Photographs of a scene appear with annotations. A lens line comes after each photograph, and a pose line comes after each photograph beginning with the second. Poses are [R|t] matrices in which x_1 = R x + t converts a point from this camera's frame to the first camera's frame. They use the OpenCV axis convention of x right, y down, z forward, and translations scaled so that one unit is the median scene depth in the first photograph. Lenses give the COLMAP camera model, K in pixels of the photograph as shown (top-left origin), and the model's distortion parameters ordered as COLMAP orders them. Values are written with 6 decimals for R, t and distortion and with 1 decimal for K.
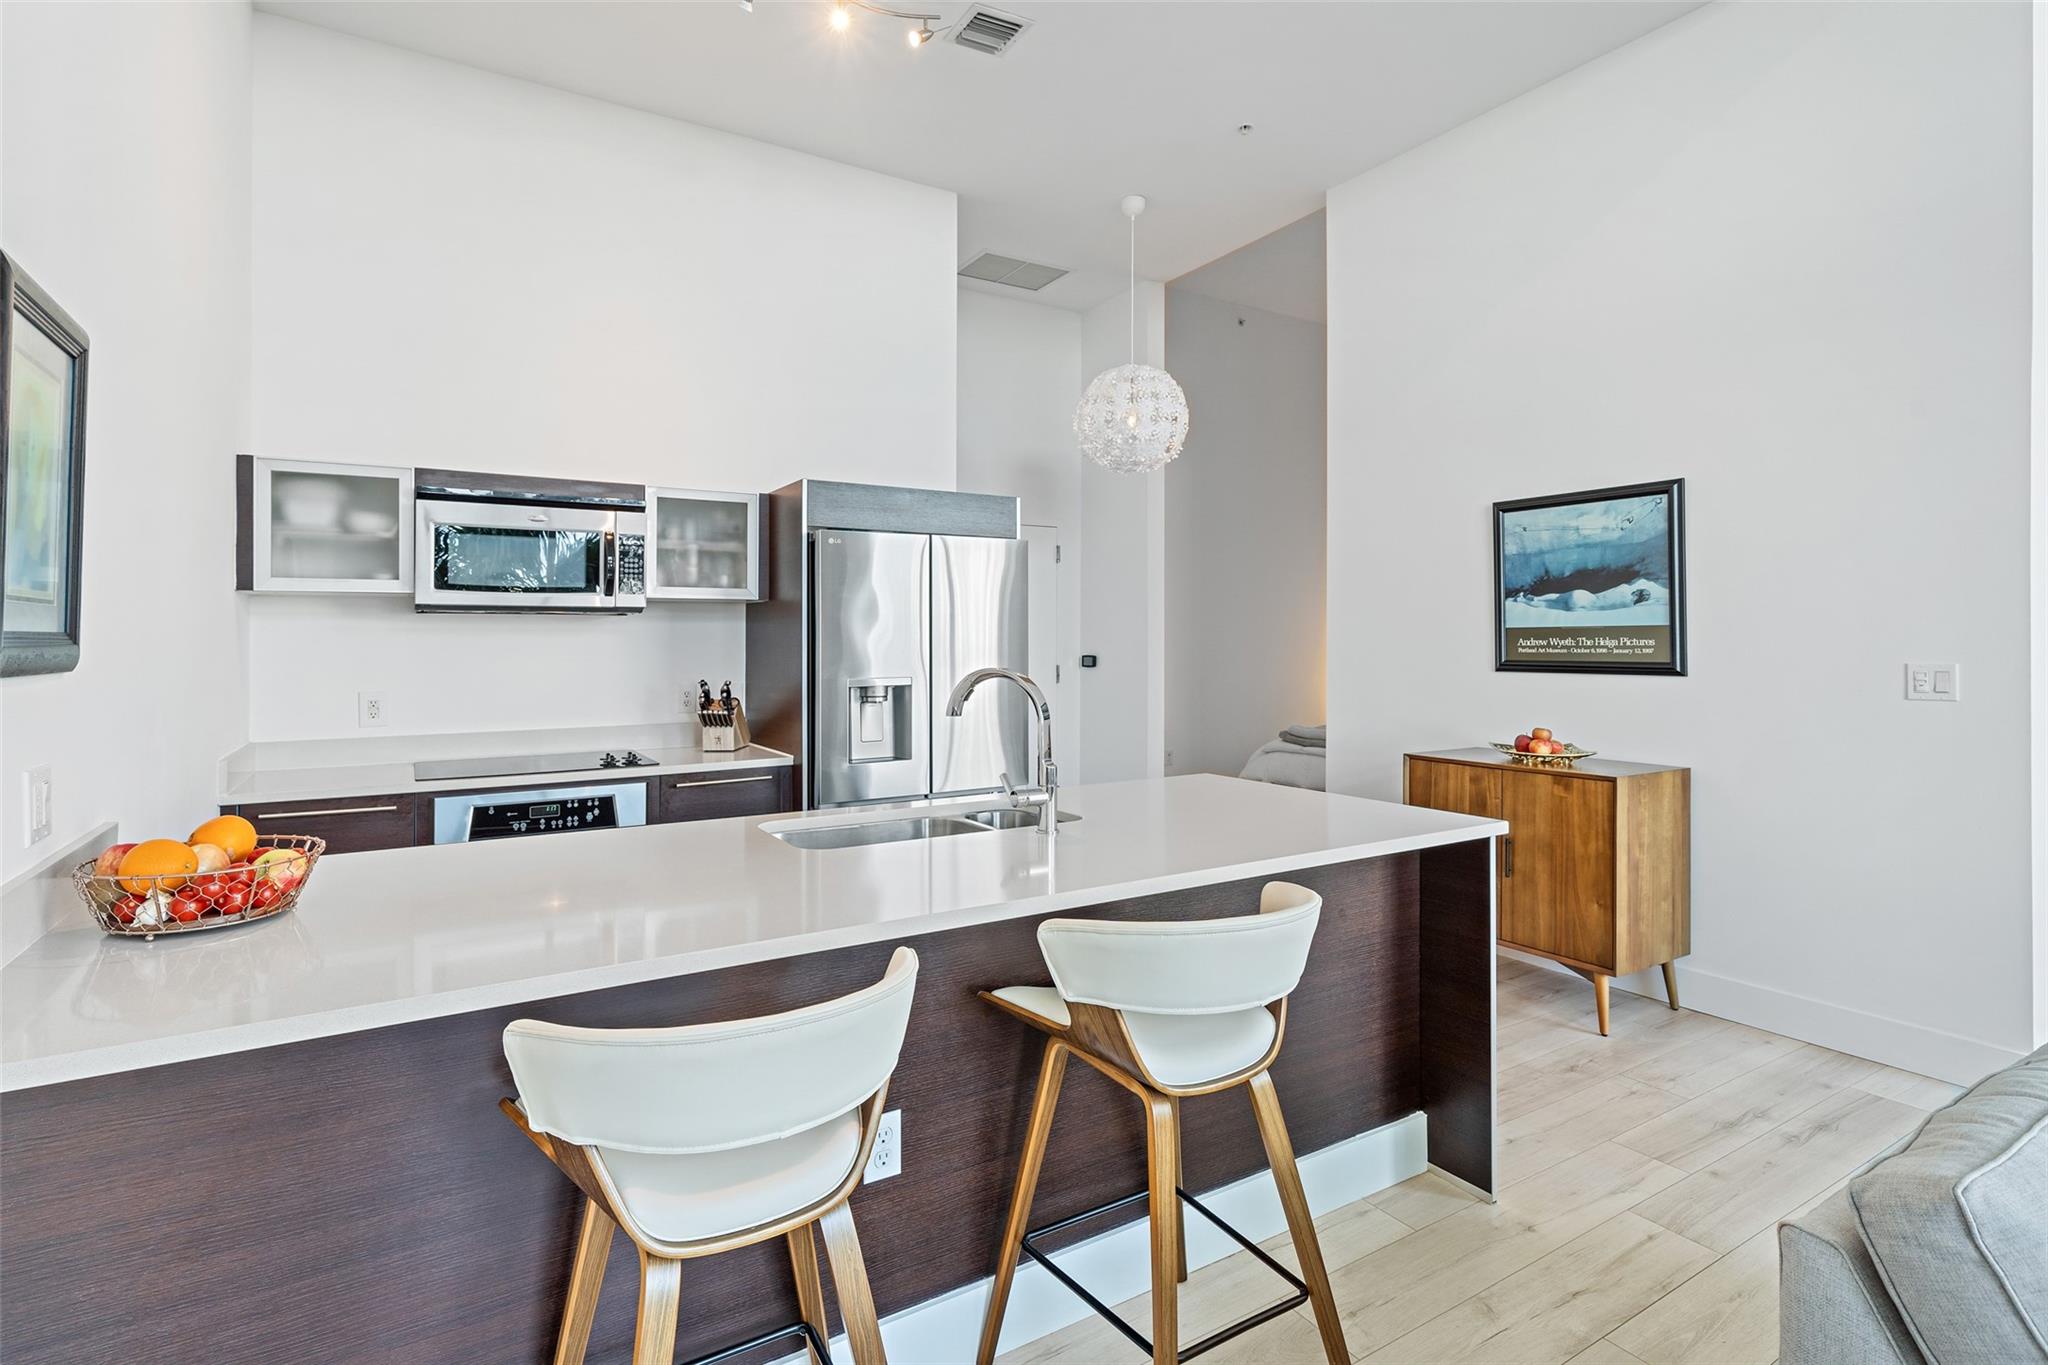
lens RADIAL K [[966.8, 0, 997.7], [0, 966.8, 616.6], [0, 0, 1]] dist [0.011463, -0.000330]
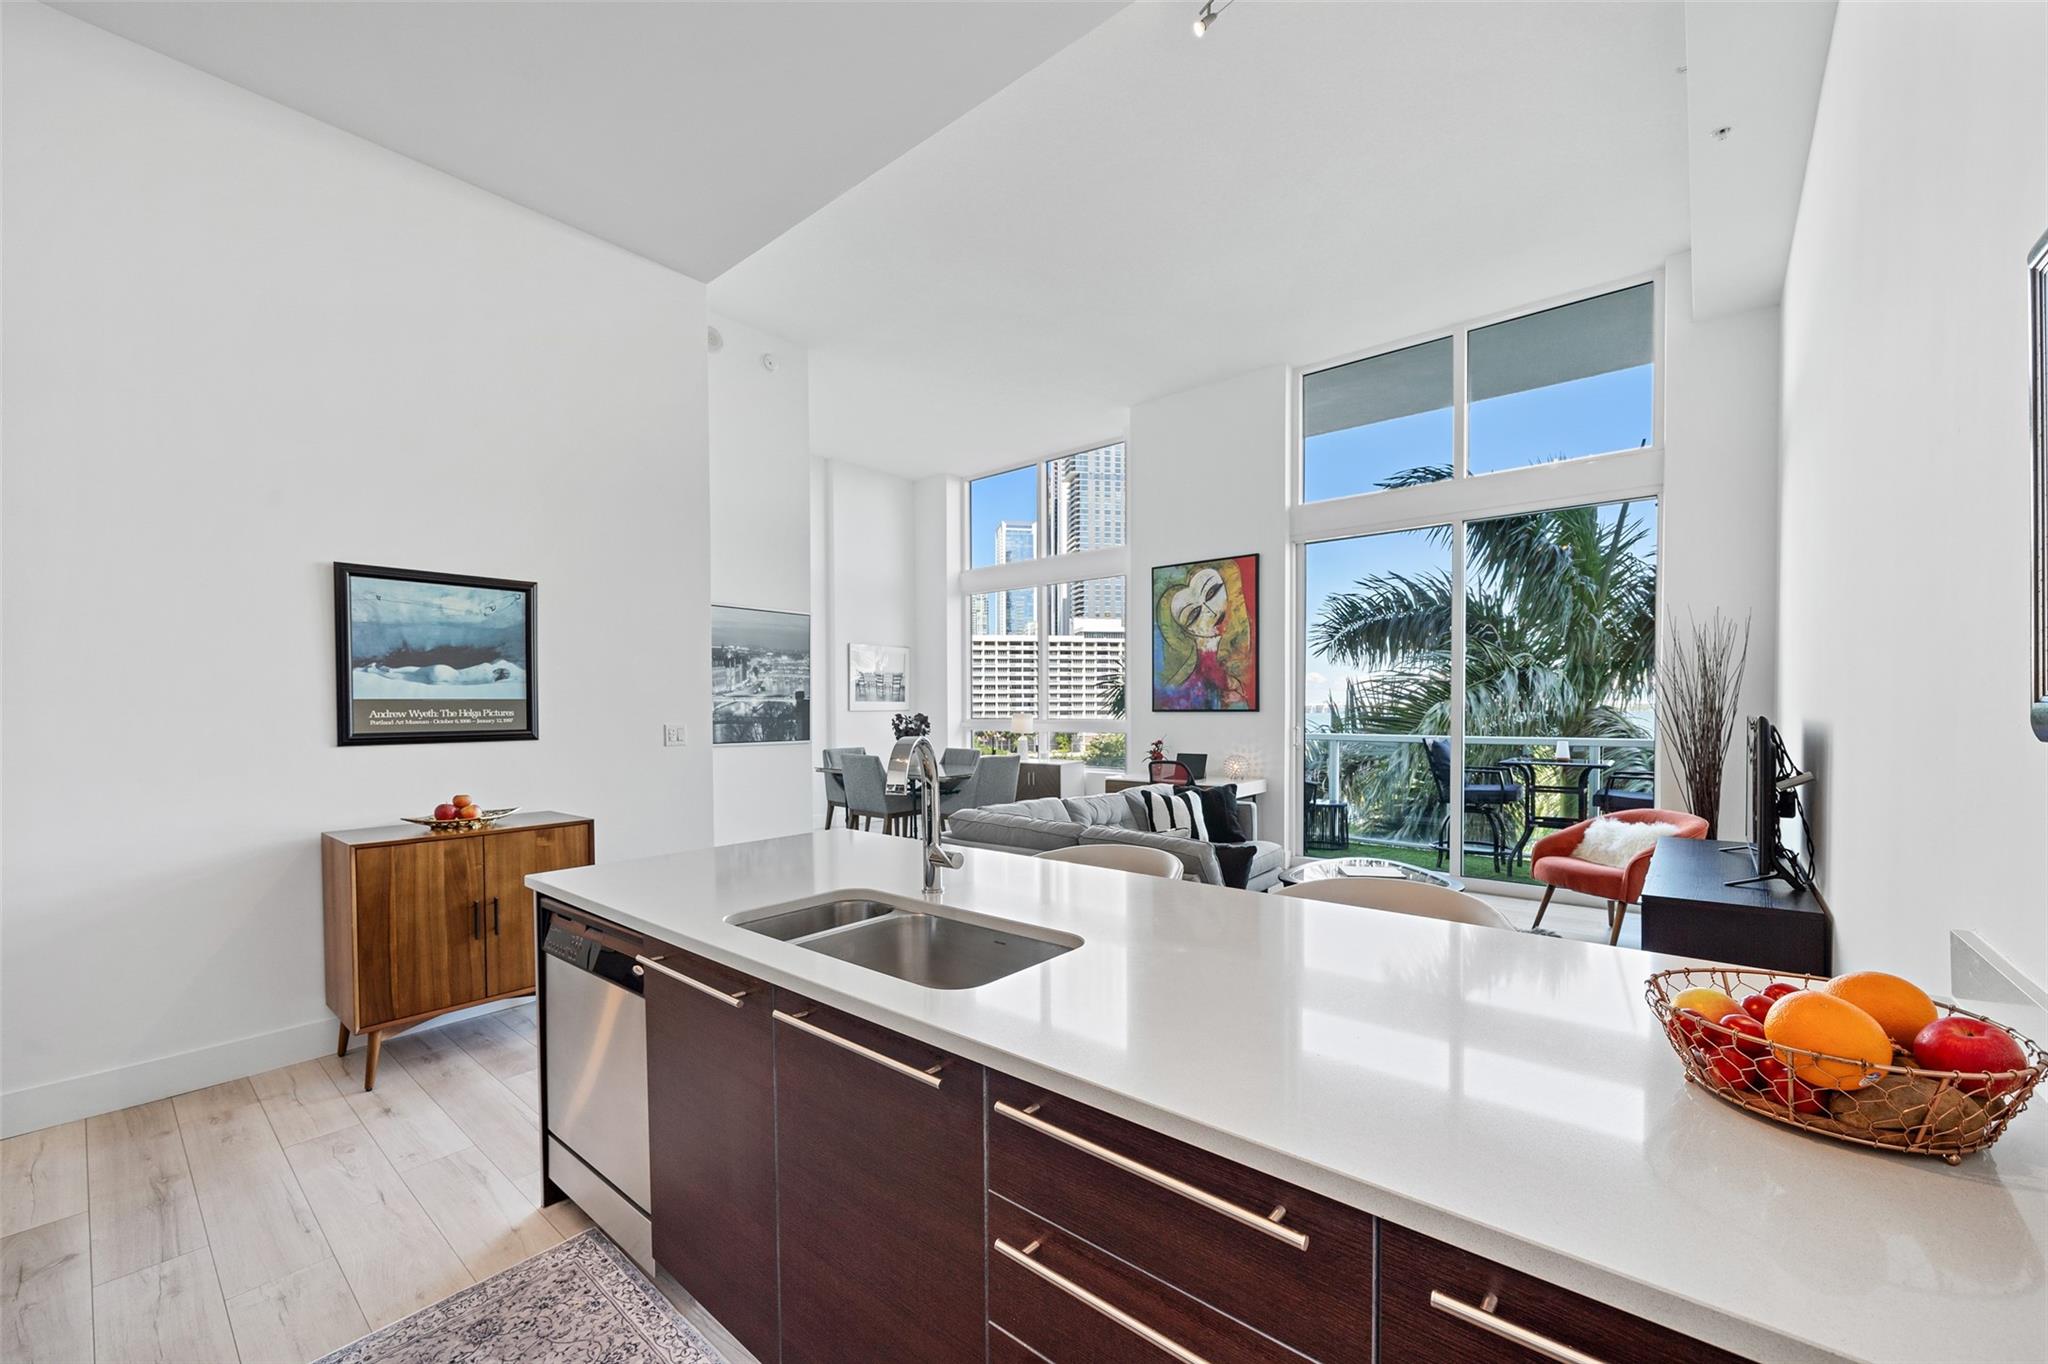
lens RADIAL K [[805.7, 0, 1030.5], [0, 805.7, 724.8], [0, 0, 1]] dist [-0.001399, -0.000404]
pose [[-0.333603, -0.014223, 0.942607, -0.473589], [-0.013001, 0.999861, 0.010485, 0.021673], [-0.942624, -0.008757, -0.333741, 0.711744]]
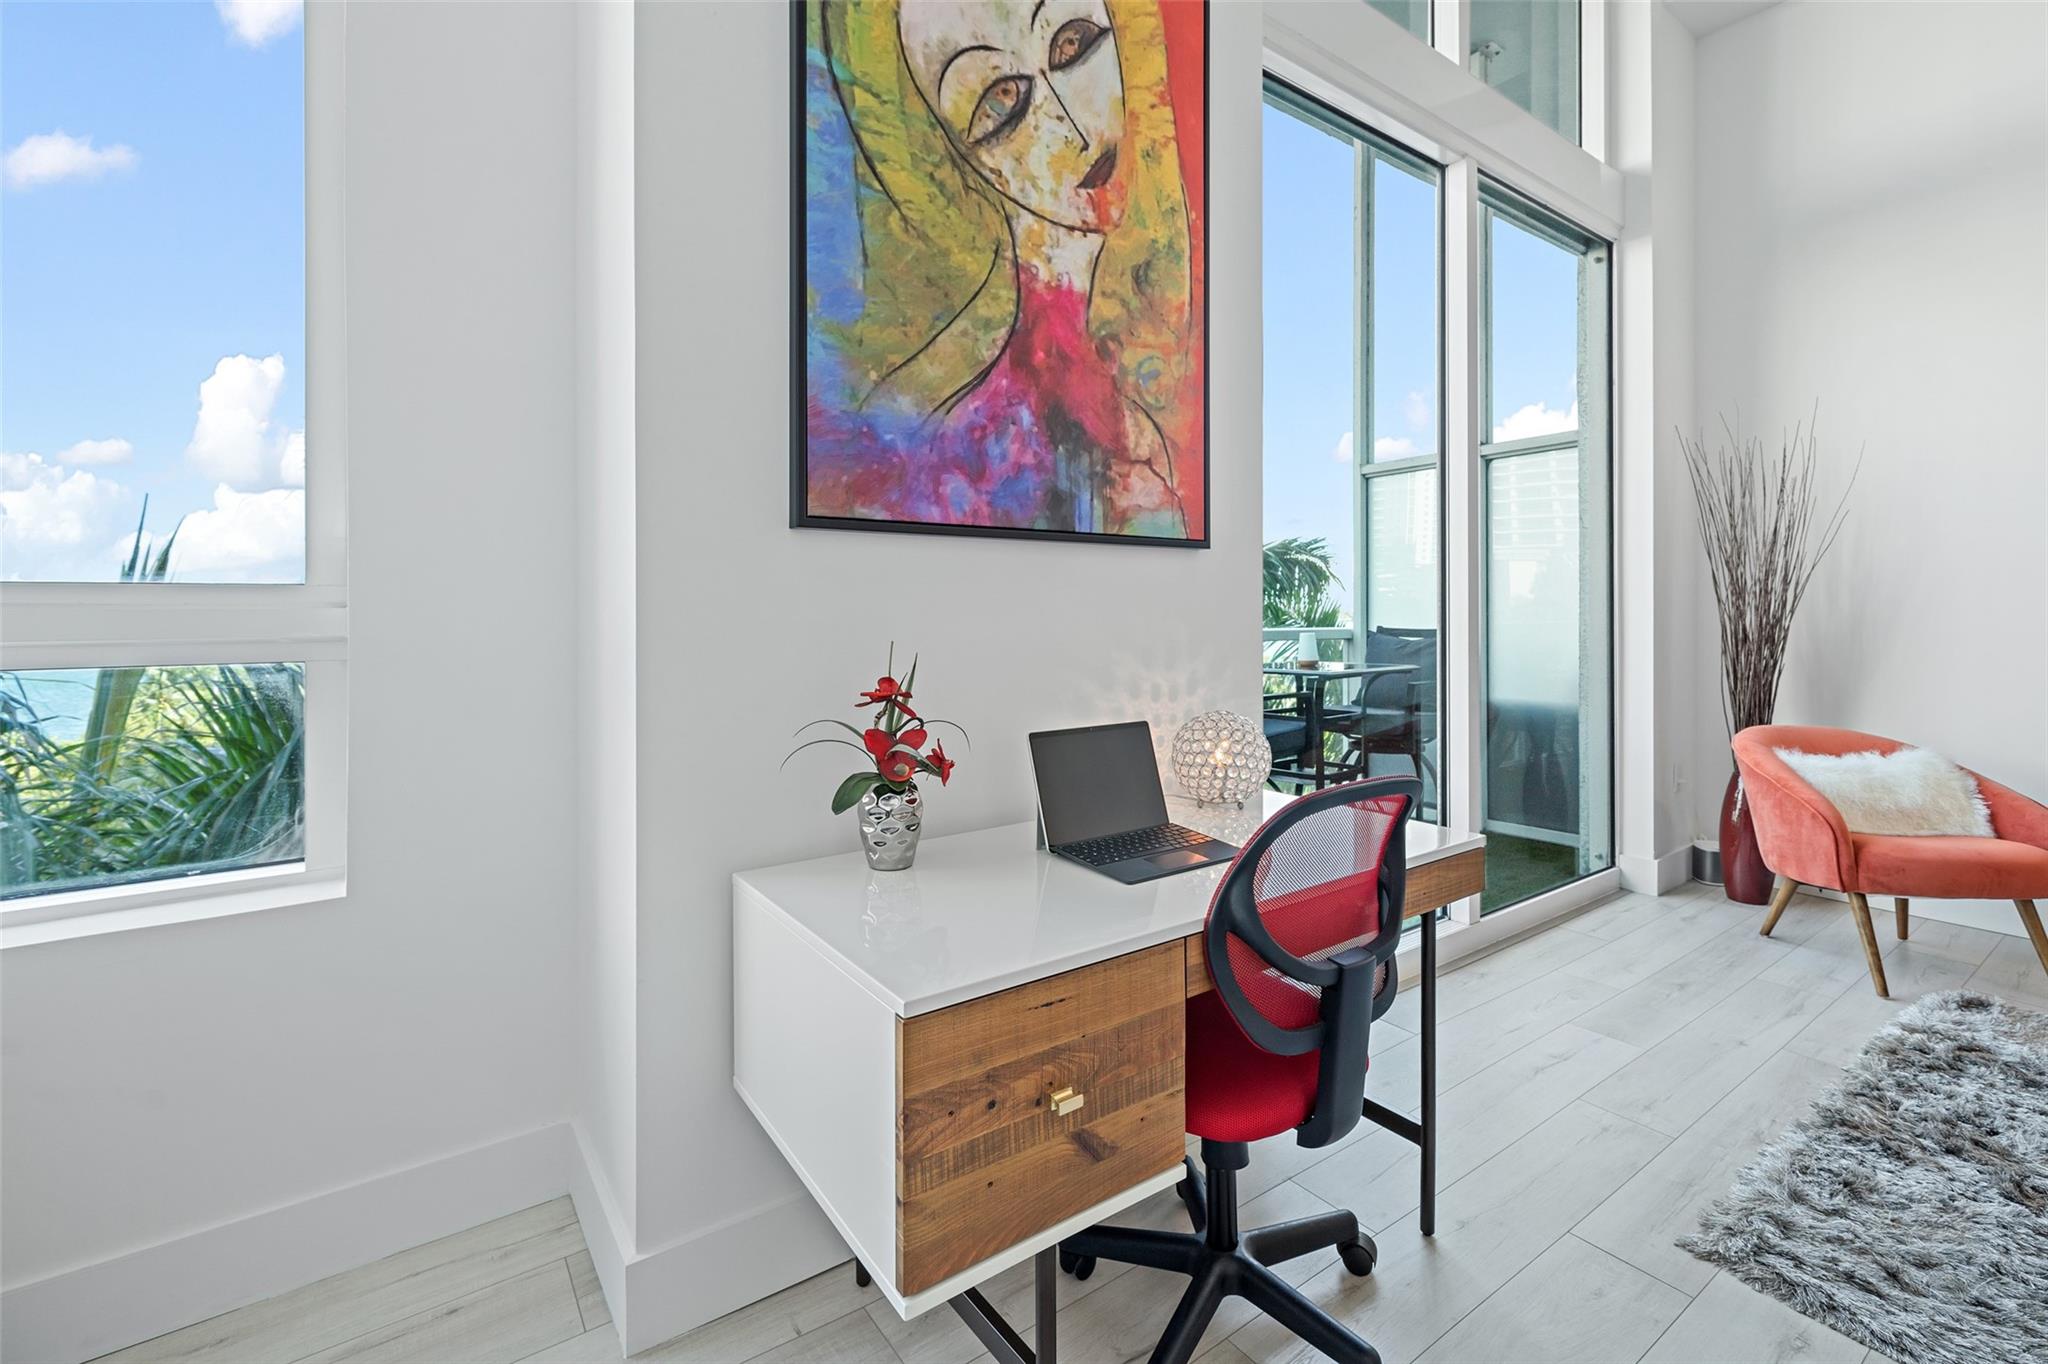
lens RADIAL K [[915.6, 0, 1021.4], [0, 915.6, 609.2], [0, 0, 1]] dist [-0.000815, -0.000064]
pose [[-0.996598, 0.001585, -0.082403, 1.228789], [0.003031, 0.999844, -0.017422, 0.051603], [0.082362, -0.017612, -0.996447, 0.189739]]
